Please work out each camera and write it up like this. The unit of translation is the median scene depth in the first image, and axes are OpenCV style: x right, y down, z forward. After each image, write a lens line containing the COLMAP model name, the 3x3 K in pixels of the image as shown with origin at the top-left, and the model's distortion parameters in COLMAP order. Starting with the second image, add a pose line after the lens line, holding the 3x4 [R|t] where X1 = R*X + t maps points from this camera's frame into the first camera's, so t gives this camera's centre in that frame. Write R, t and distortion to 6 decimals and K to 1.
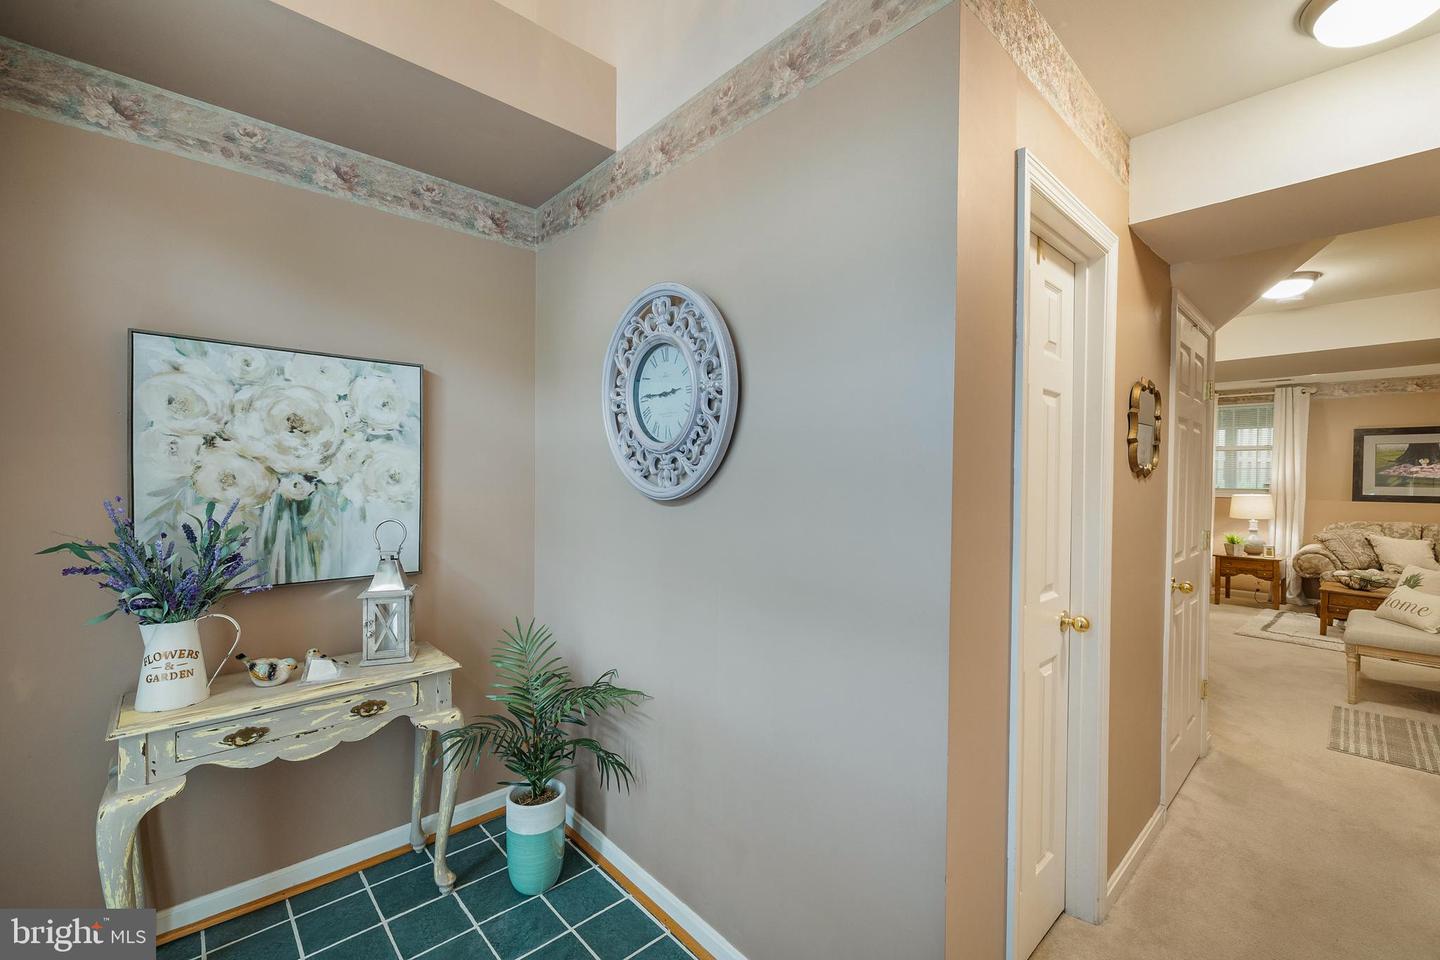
lens RADIAL K [[598.7, 0, 717.9], [0, 598.7, 480.0], [0, 0, 1]] dist [-0.000492, 0.000541]
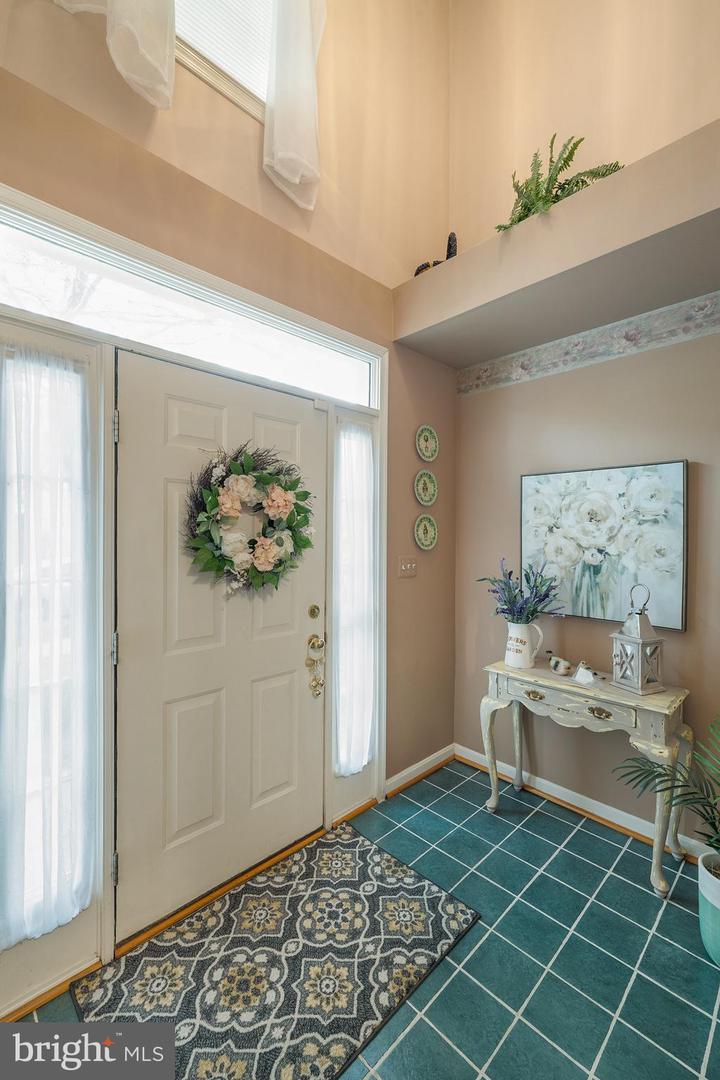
lens RADIAL K [[449.0, 0, 358.4], [0, 449.0, 537.5], [0, 0, 1]] dist [-0.000492, 0.000541]
pose [[0.027202, -0.000905, -0.999630, 0.455661], [-0.012755, 0.999918, -0.001253, -0.029046], [0.999549, 0.012785, 0.027188, 0.366133]]
